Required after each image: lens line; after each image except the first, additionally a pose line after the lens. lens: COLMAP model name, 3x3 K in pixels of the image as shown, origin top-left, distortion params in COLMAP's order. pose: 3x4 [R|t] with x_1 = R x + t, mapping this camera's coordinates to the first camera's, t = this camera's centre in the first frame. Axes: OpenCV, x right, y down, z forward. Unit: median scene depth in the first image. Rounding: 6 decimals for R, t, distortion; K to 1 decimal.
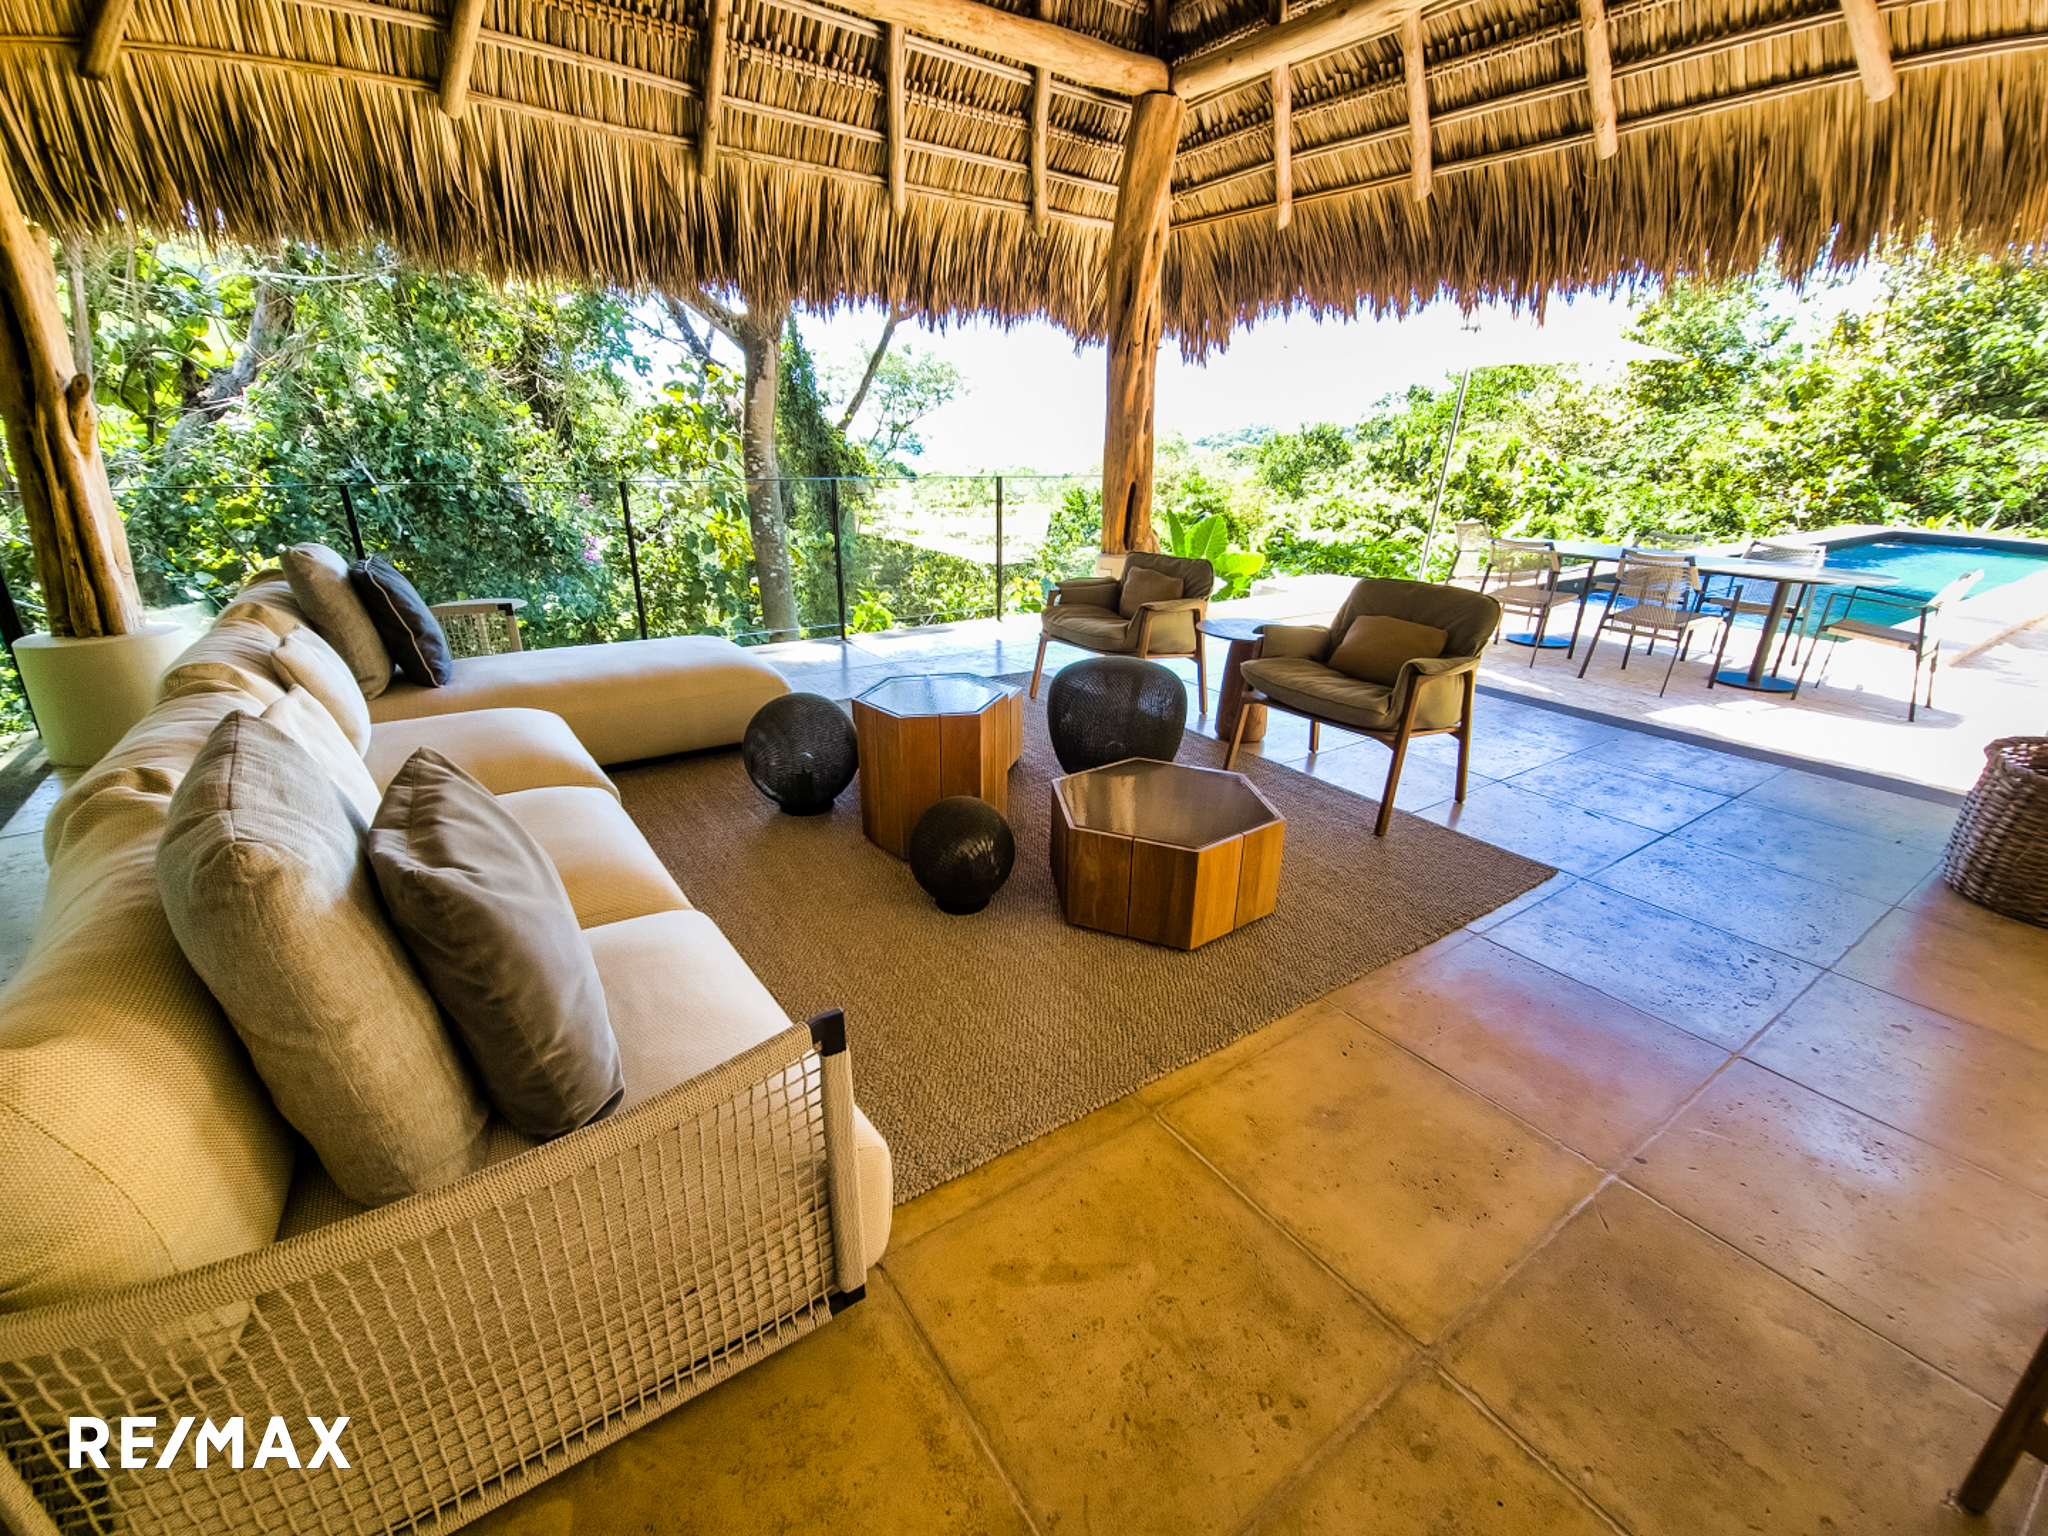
lens RADIAL K [[878.4, 0, 1028.9], [0, 878.4, 802.7], [0, 0, 1]] dist [0.001214, 0.000006]
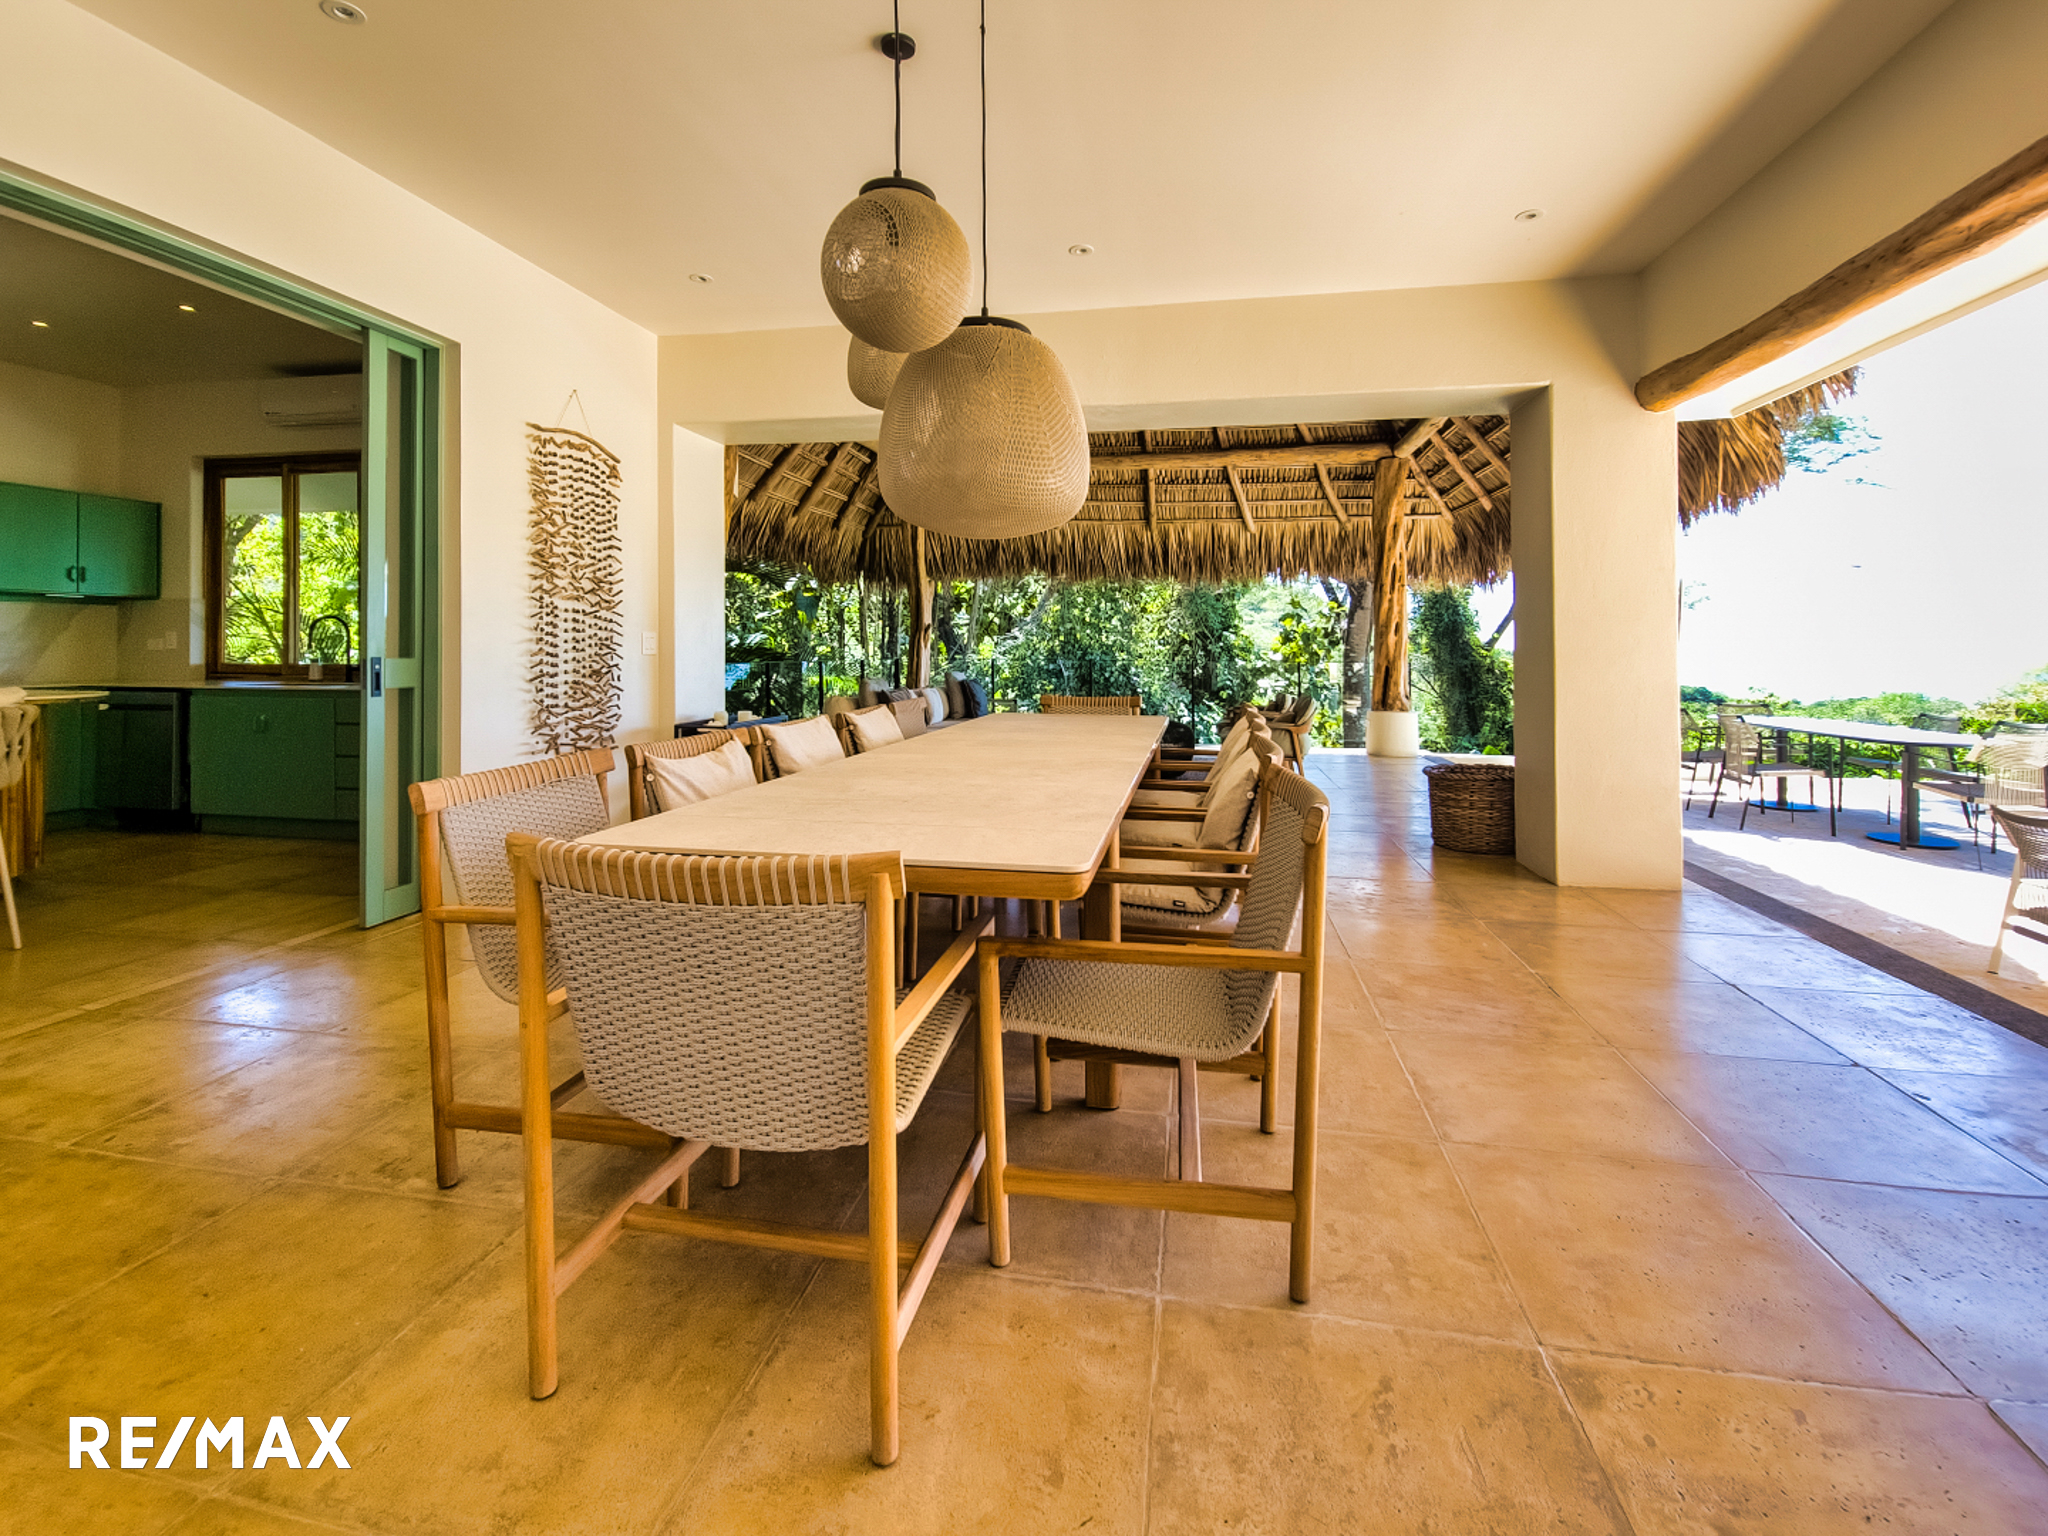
lens RADIAL K [[878.4, 0, 1028.9], [0, 878.4, 802.7], [0, 0, 1]] dist [0.001214, 0.000006]
pose [[0.713696, 0.108500, -0.692002, 0.826645], [-0.266309, 0.955774, -0.124801, 0.251247], [0.647856, 0.273356, 0.711026, -0.491718]]
